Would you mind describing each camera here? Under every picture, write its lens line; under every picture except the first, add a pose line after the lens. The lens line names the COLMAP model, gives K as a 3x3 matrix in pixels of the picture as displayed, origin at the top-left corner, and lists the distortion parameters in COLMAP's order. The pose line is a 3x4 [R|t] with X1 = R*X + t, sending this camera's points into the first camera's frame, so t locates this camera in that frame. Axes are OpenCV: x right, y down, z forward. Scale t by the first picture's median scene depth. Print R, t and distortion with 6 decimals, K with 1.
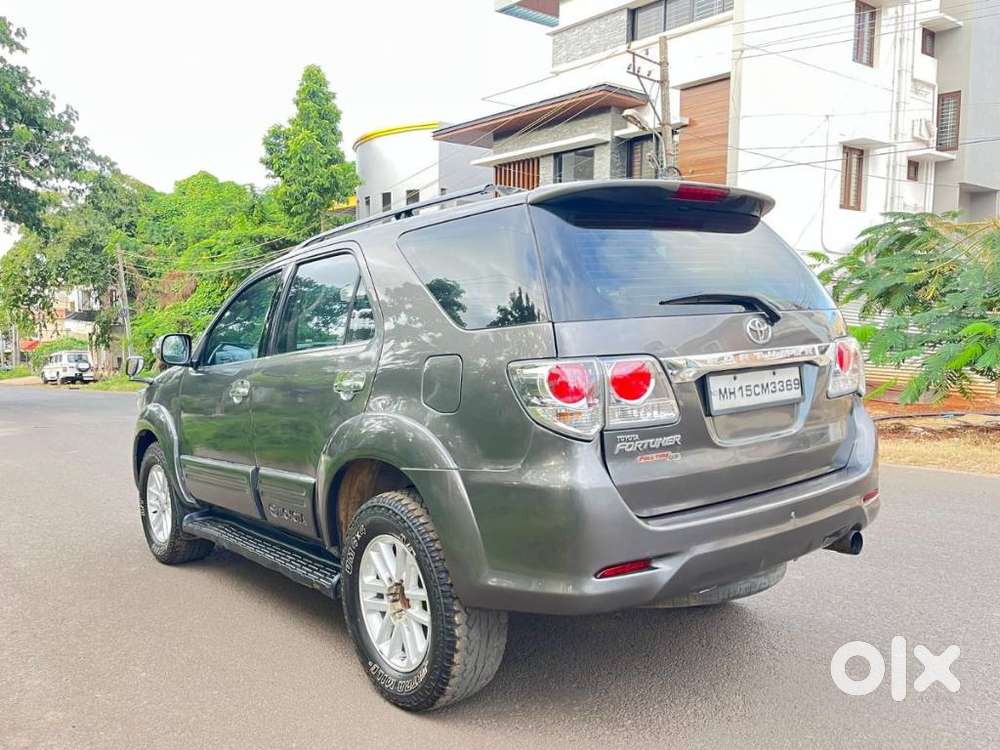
lens RADIAL K [[819.2, 0, 526.2], [0, 819.2, 365.3], [0, 0, 1]] dist [0.037836, -0.006902]
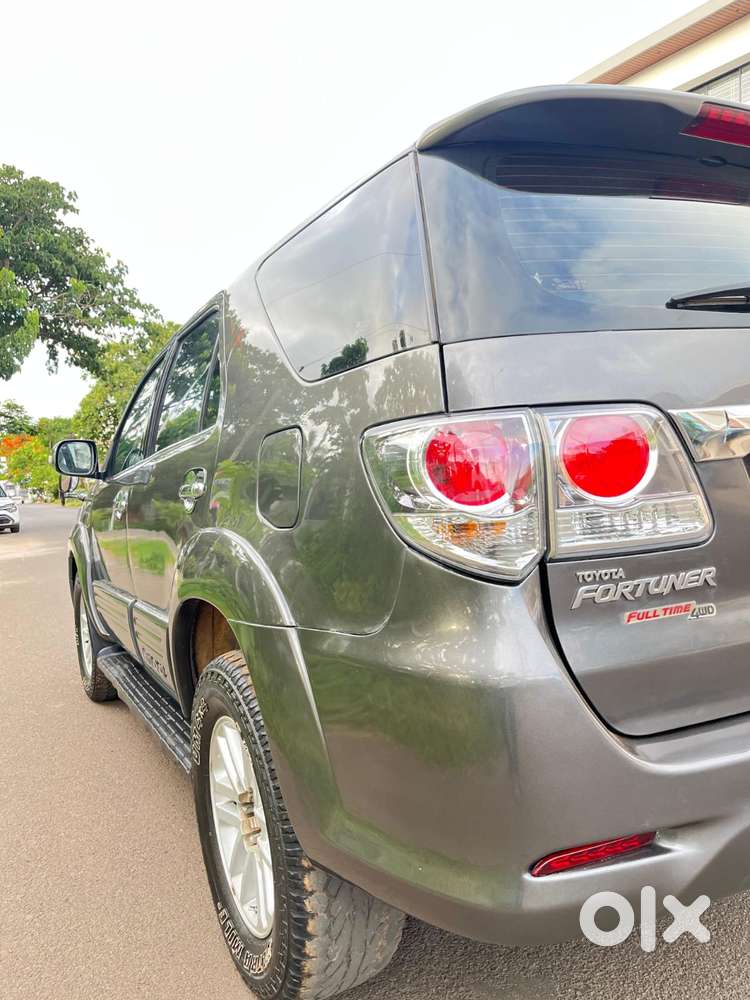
lens RADIAL K [[809.9, 0, 370.7], [0, 809.9, 504.4], [0, 0, 1]] dist [0.056582, -0.052127]
pose [[0.981766, -0.017315, -0.189303, 0.073118], [0.022451, 0.999435, 0.025022, 0.028421], [0.188763, -0.028816, 0.981600, 0.449100]]
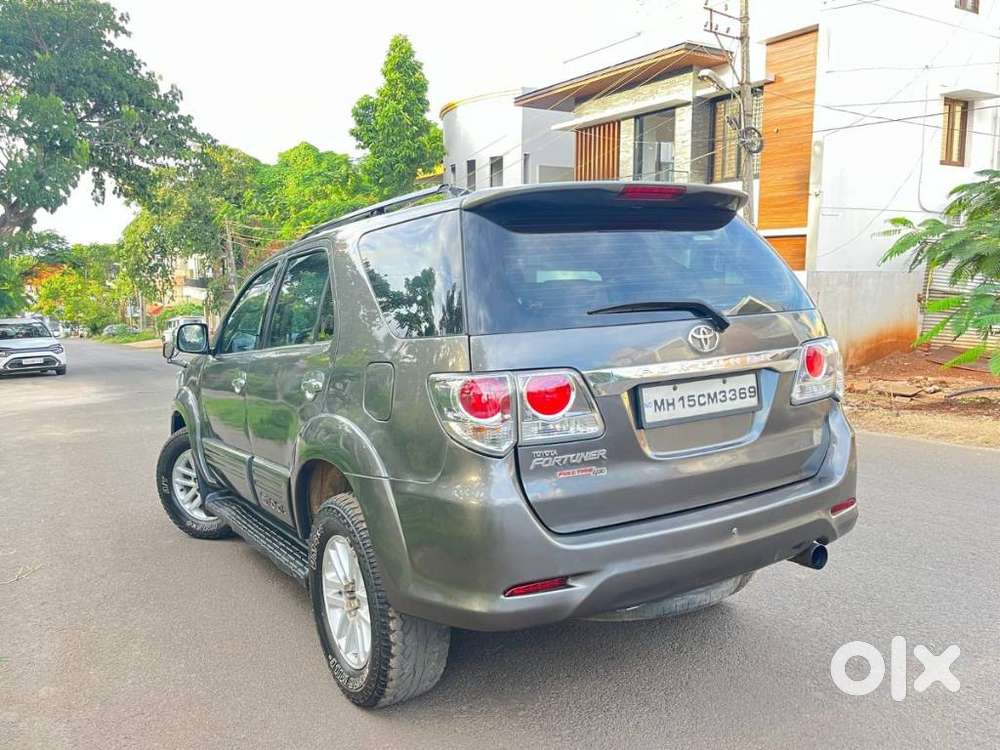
lens RADIAL K [[809.9, 0, 502.8], [0, 809.9, 380.8], [0, 0, 1]] dist [0.056582, -0.052127]
pose [[0.993699, 0.005925, -0.111925, 0.160773], [0.000350, 0.998433, 0.055964, -0.046000], [0.112081, -0.055650, 0.992140, 0.040728]]
